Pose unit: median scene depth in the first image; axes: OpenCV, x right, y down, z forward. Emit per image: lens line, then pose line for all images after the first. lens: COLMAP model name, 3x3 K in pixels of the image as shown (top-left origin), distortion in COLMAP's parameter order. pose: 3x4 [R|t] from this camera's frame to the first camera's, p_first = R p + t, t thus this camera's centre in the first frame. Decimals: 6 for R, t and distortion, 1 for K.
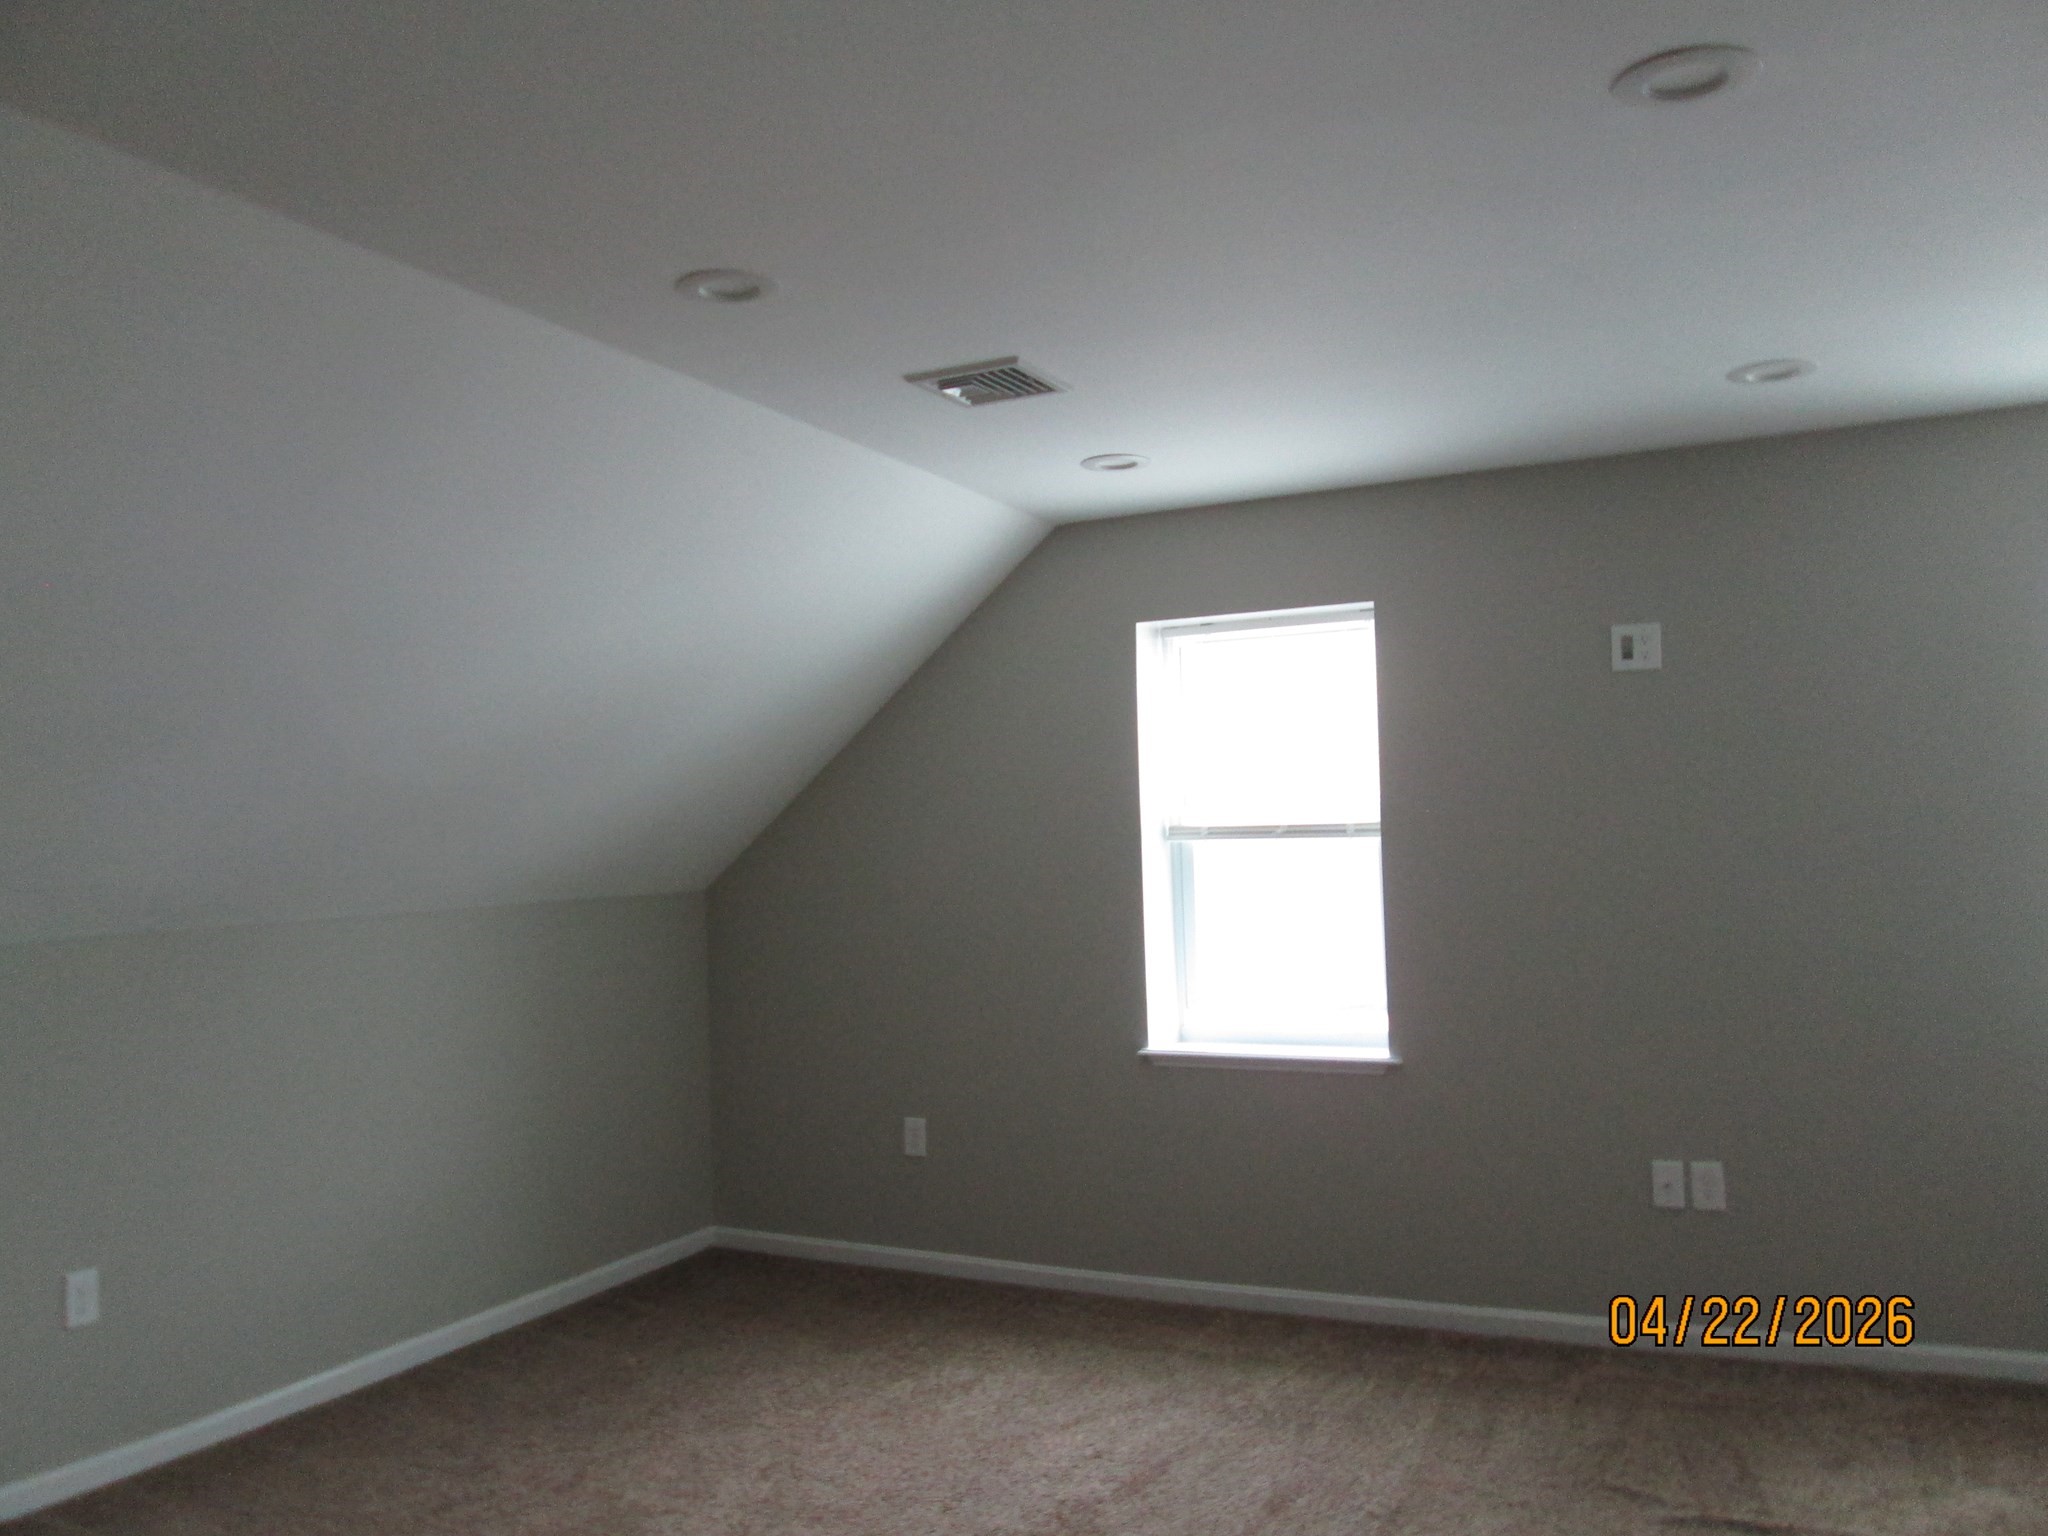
lens RADIAL K [[1673.6, 0, 1023.4], [0, 1673.6, 811.4], [0, 0, 1]] dist [-0.005711, -0.003276]
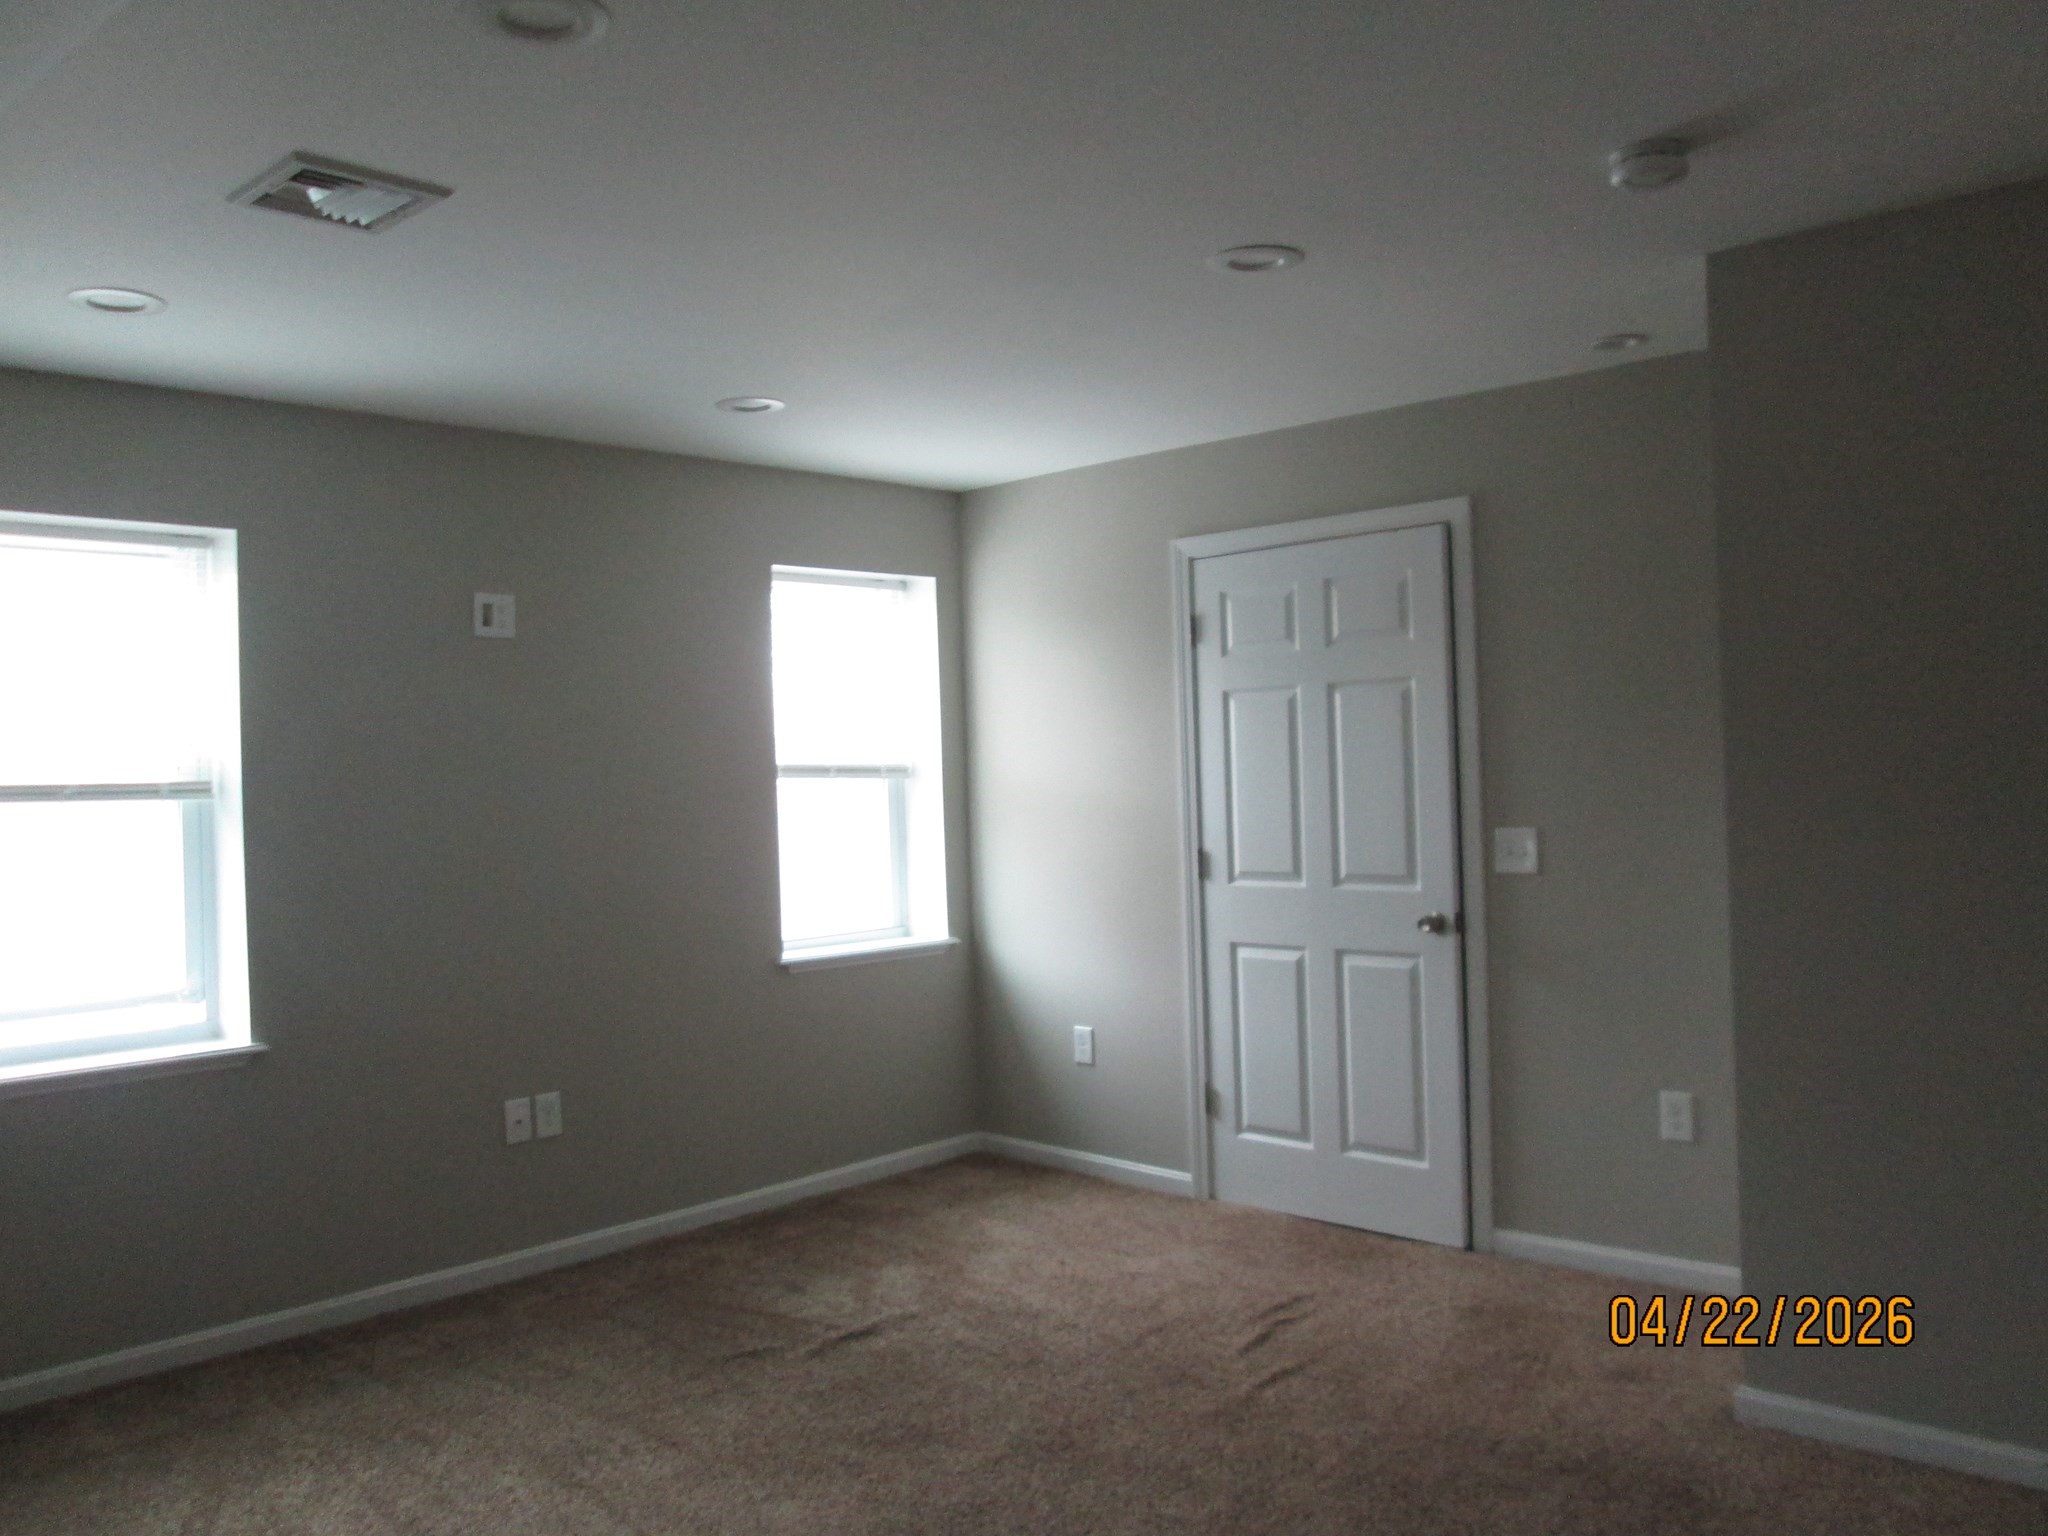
lens RADIAL K [[1672.9, 0, 1024.0], [0, 1672.9, 768.0], [0, 0, 1]] dist [-0.006189, -0.003997]
pose [[0.318602, 0.021159, 0.947653, -0.528581], [0.007098, 0.999670, -0.024707, 0.026706], [-0.947862, 0.014598, 0.318346, 0.351455]]
